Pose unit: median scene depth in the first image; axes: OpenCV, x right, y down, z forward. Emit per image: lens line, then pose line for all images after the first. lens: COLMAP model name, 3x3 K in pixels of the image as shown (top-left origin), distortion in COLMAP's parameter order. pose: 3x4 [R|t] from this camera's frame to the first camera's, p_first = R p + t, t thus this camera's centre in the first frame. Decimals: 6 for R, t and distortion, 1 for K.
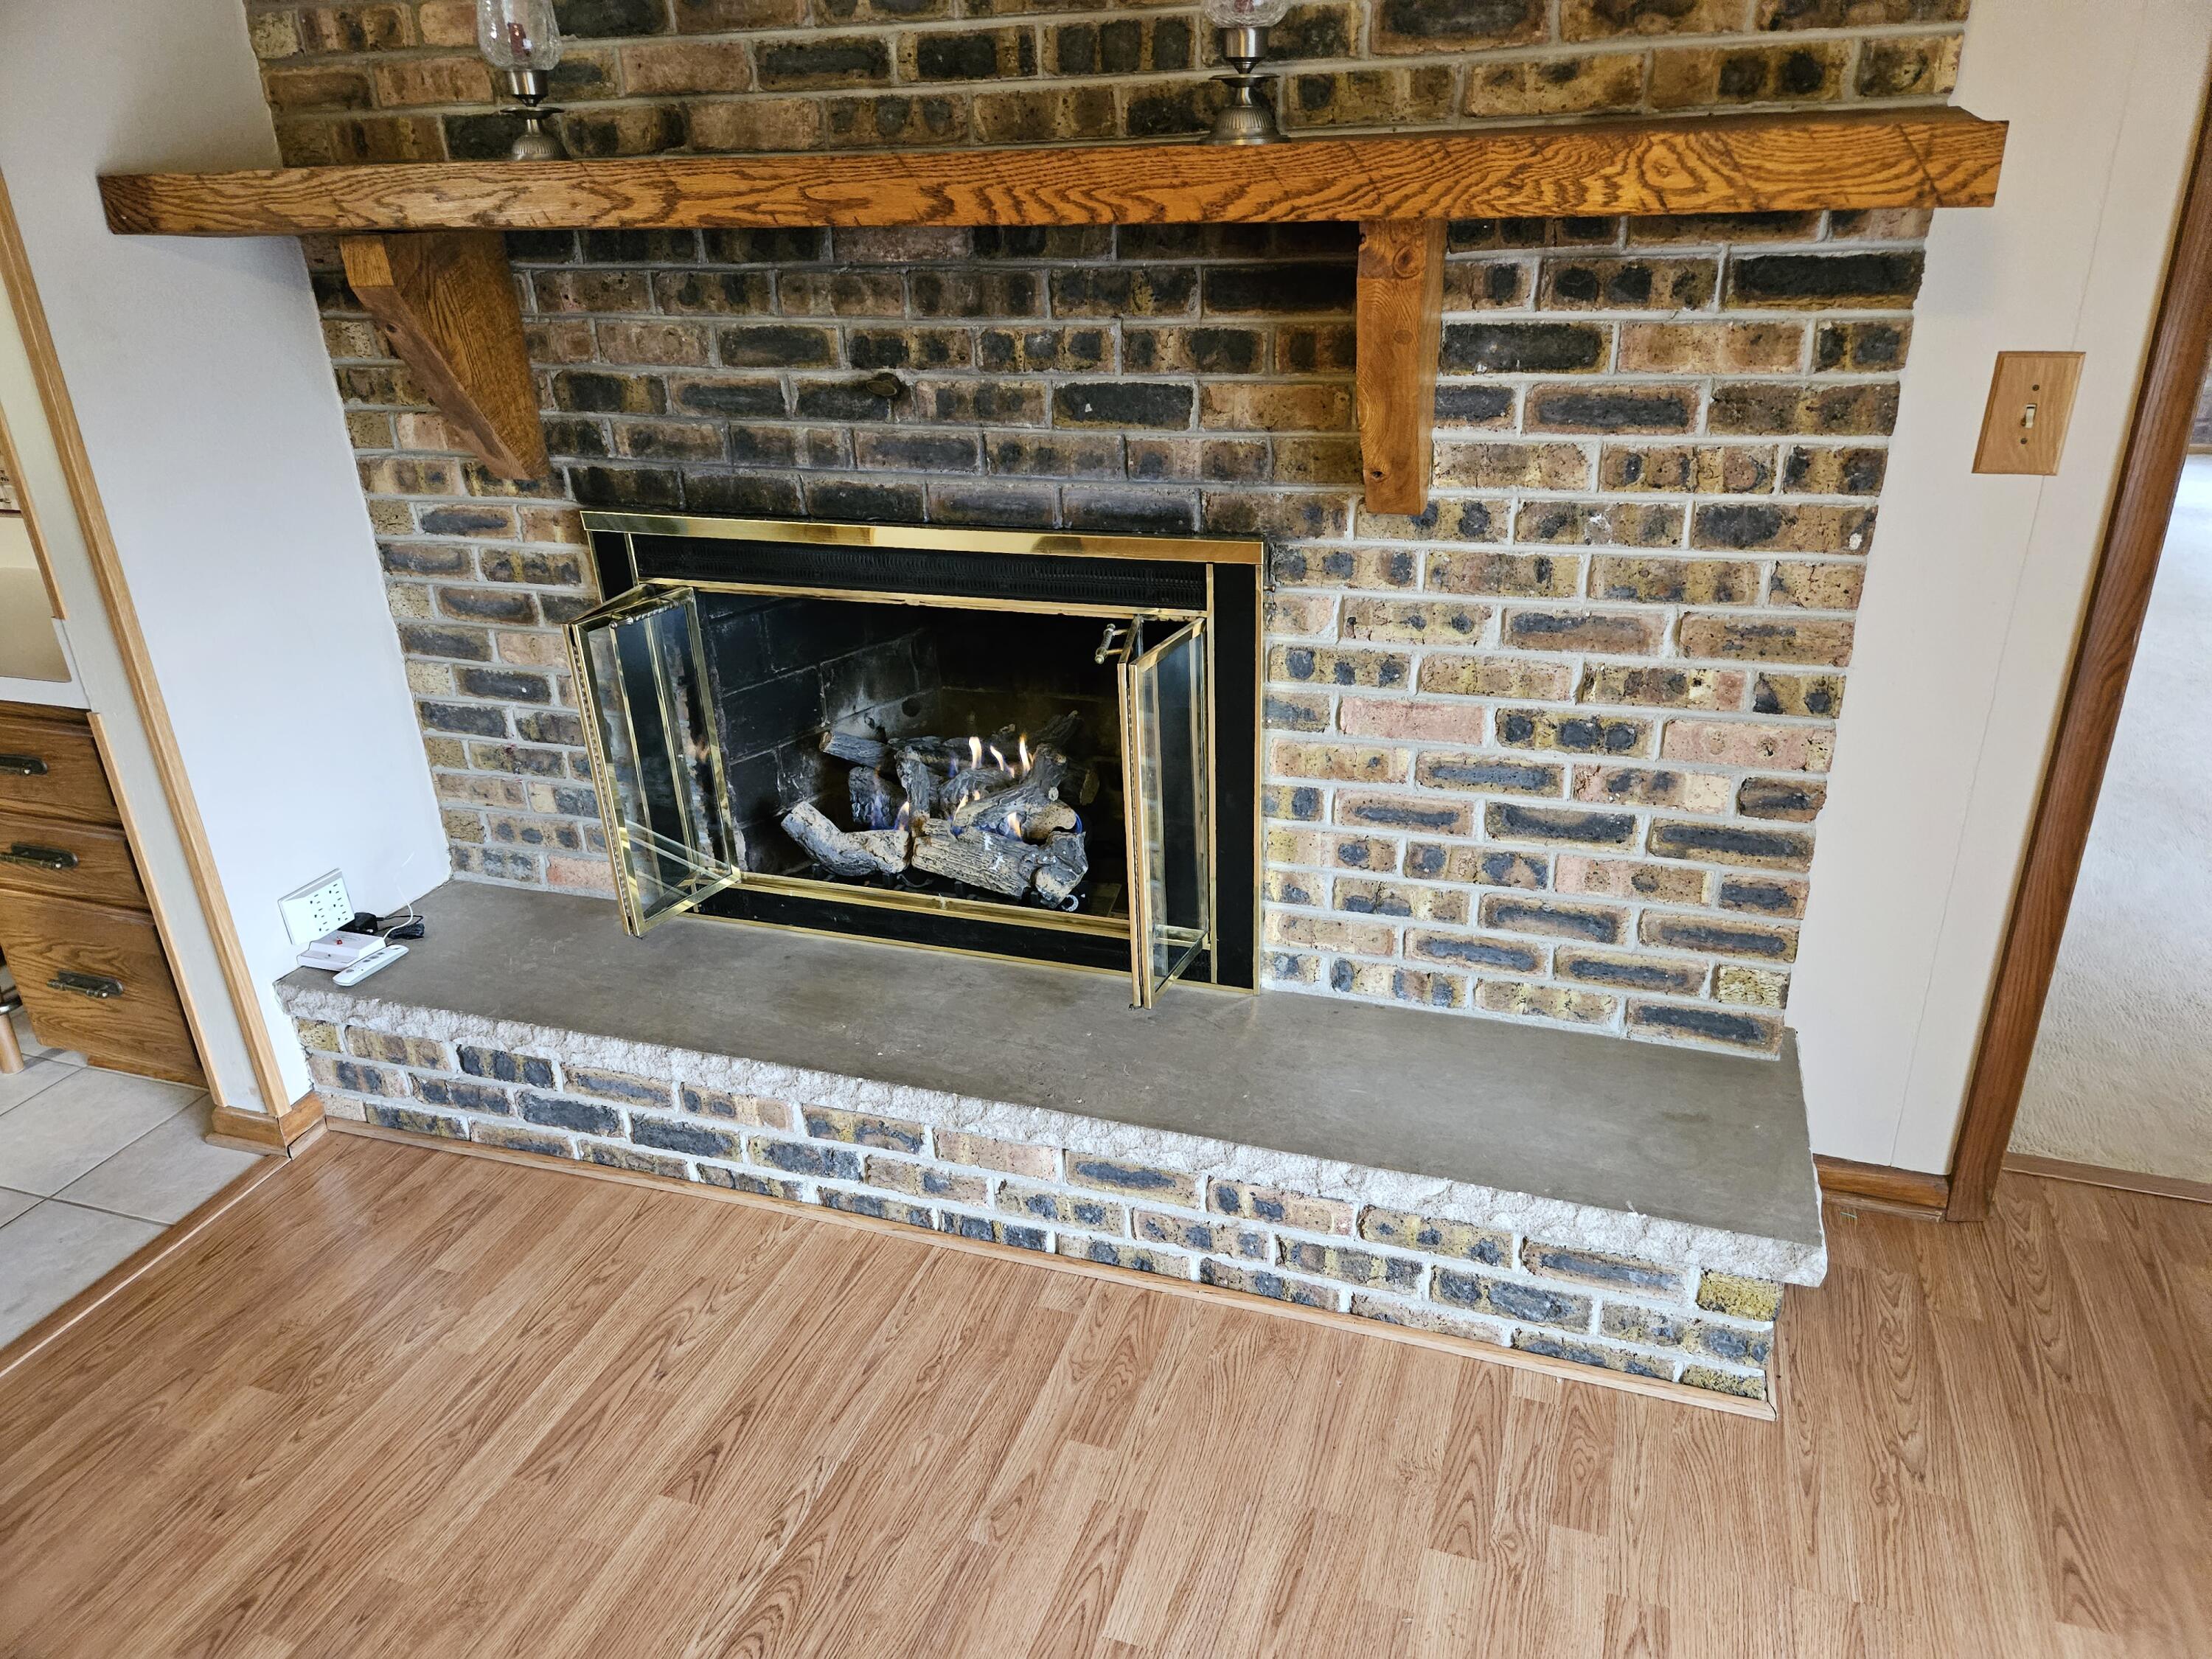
lens RADIAL K [[1486.4, 0, 1113.0], [0, 1486.4, 844.5], [0, 0, 1]] dist [0.053109, -0.032622]
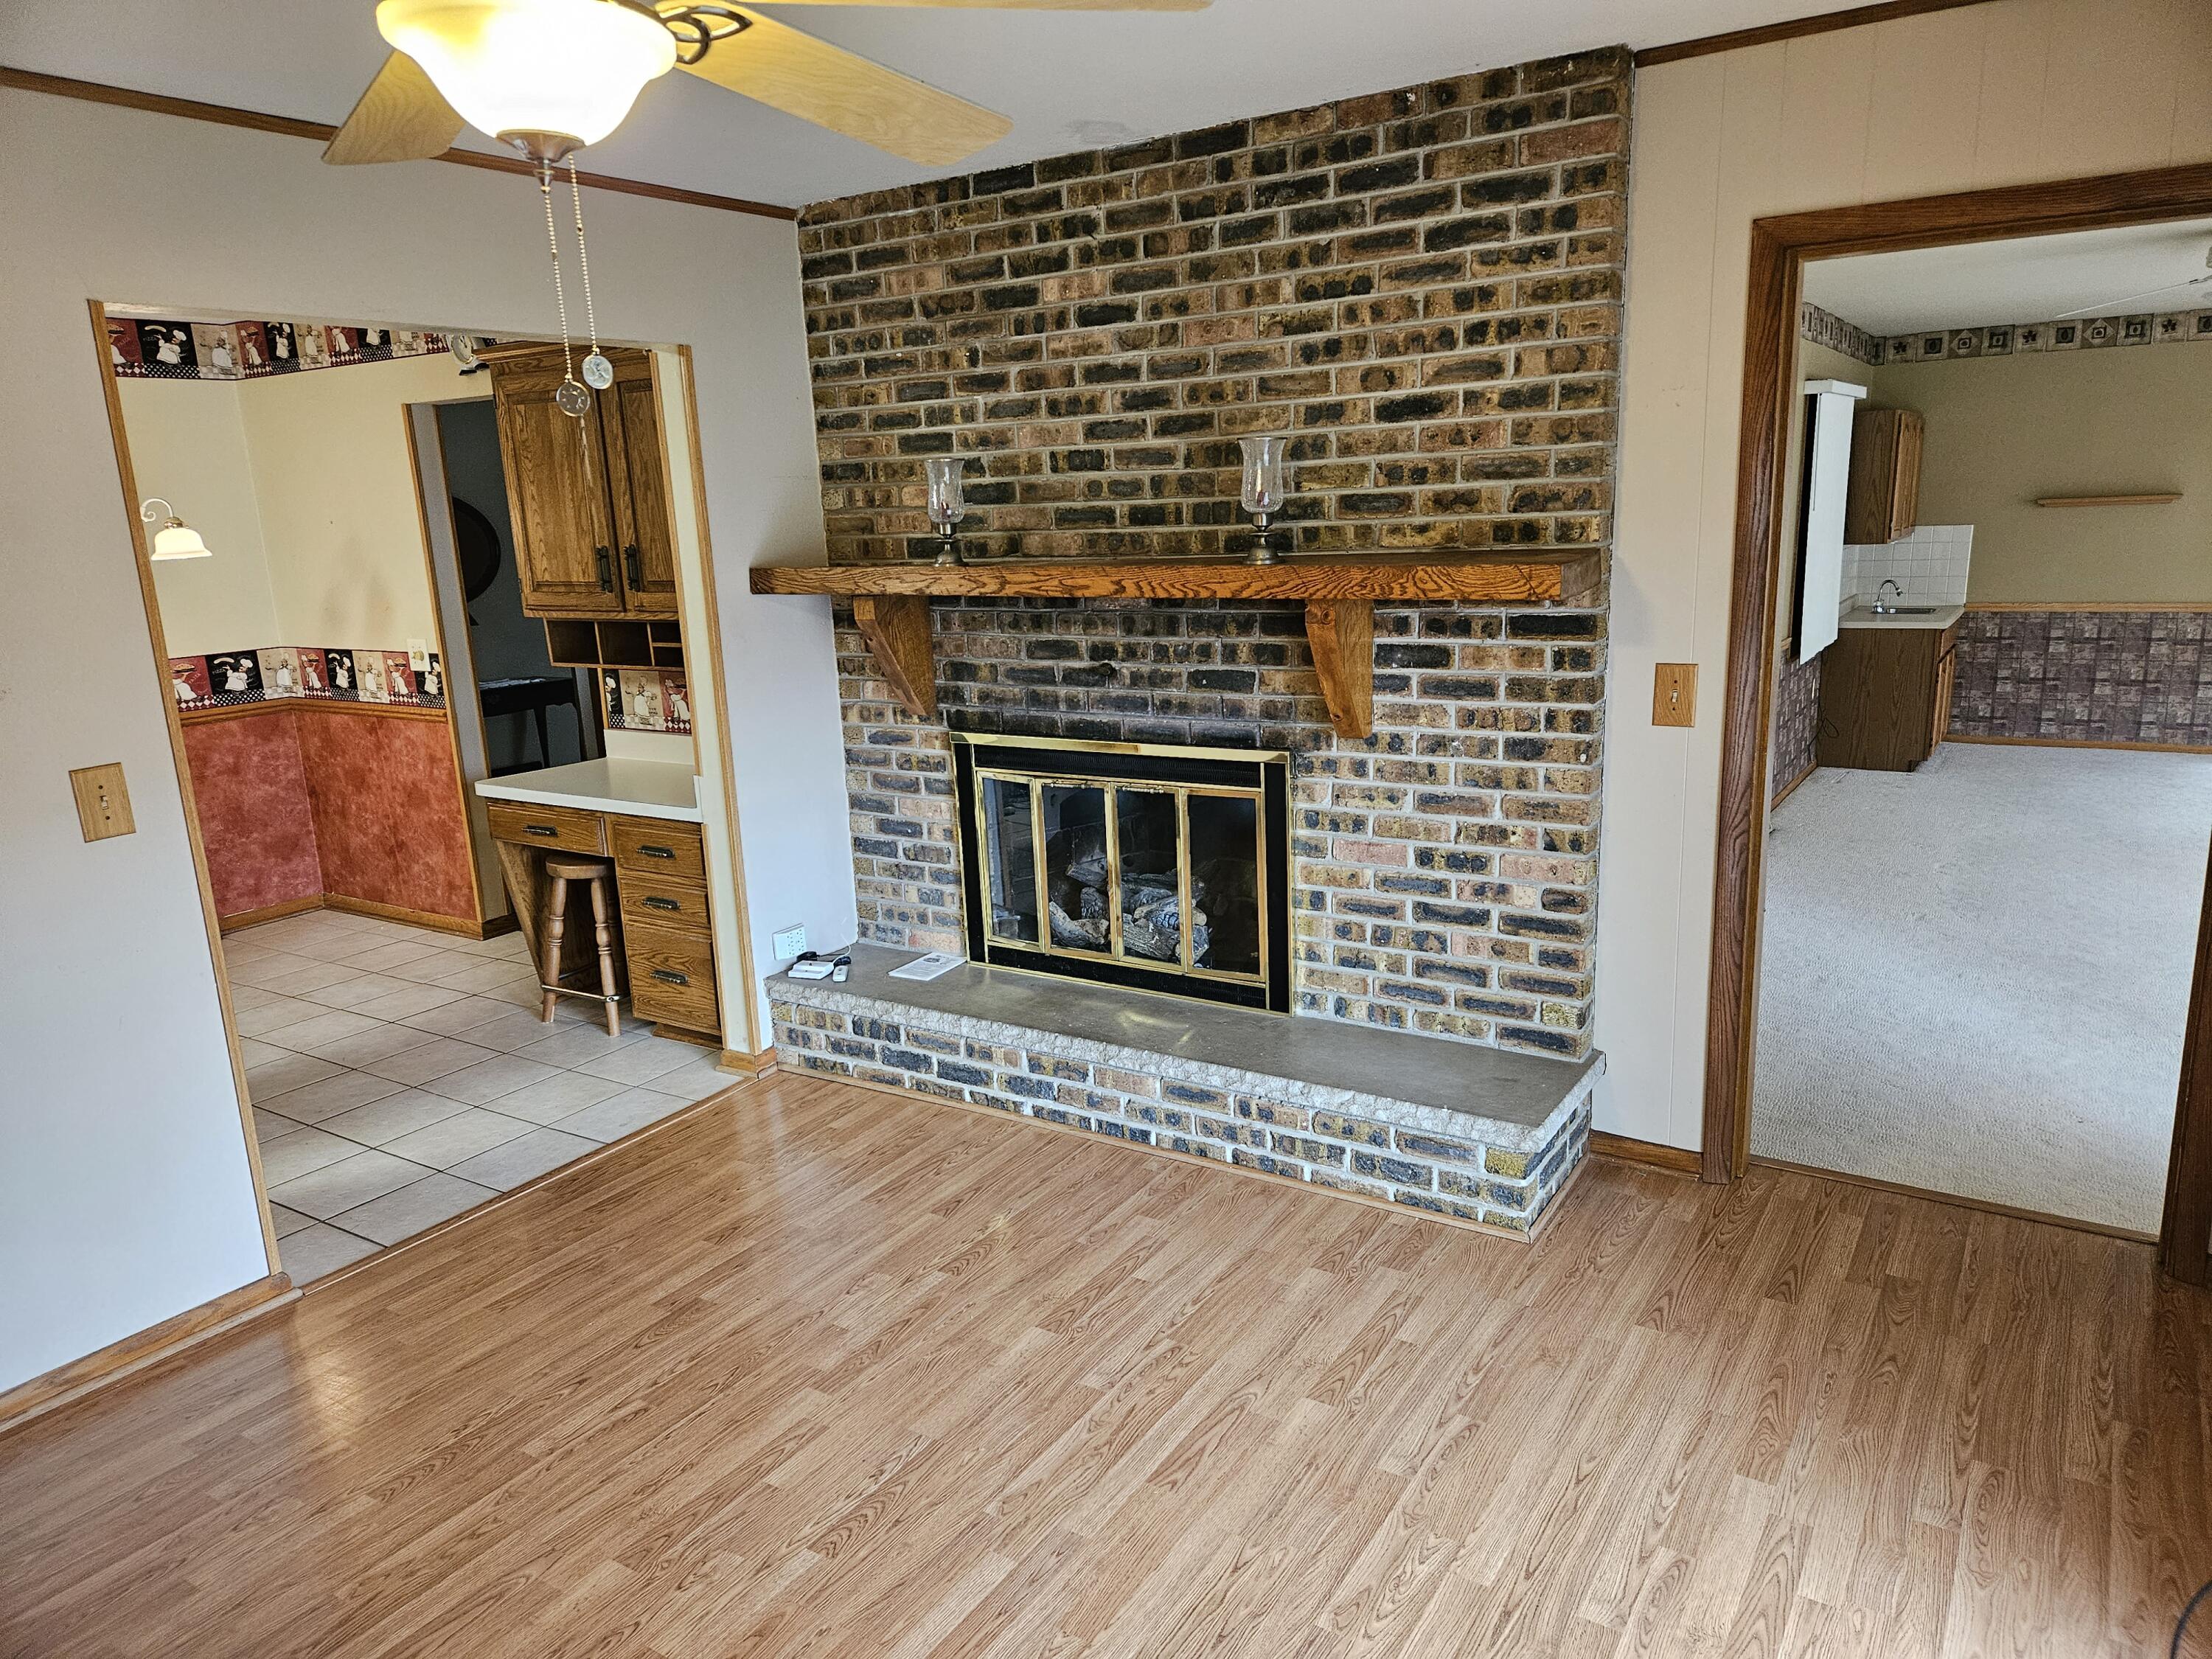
lens RADIAL K [[1486.4, 0, 1102.6], [0, 1486.4, 834.2], [0, 0, 1]] dist [0.053109, -0.032622]
pose [[0.968748, 0.045336, -0.243870, 0.328068], [-0.091787, 0.978887, -0.182637, 0.254695], [0.230441, 0.199313, 0.952455, -0.794255]]
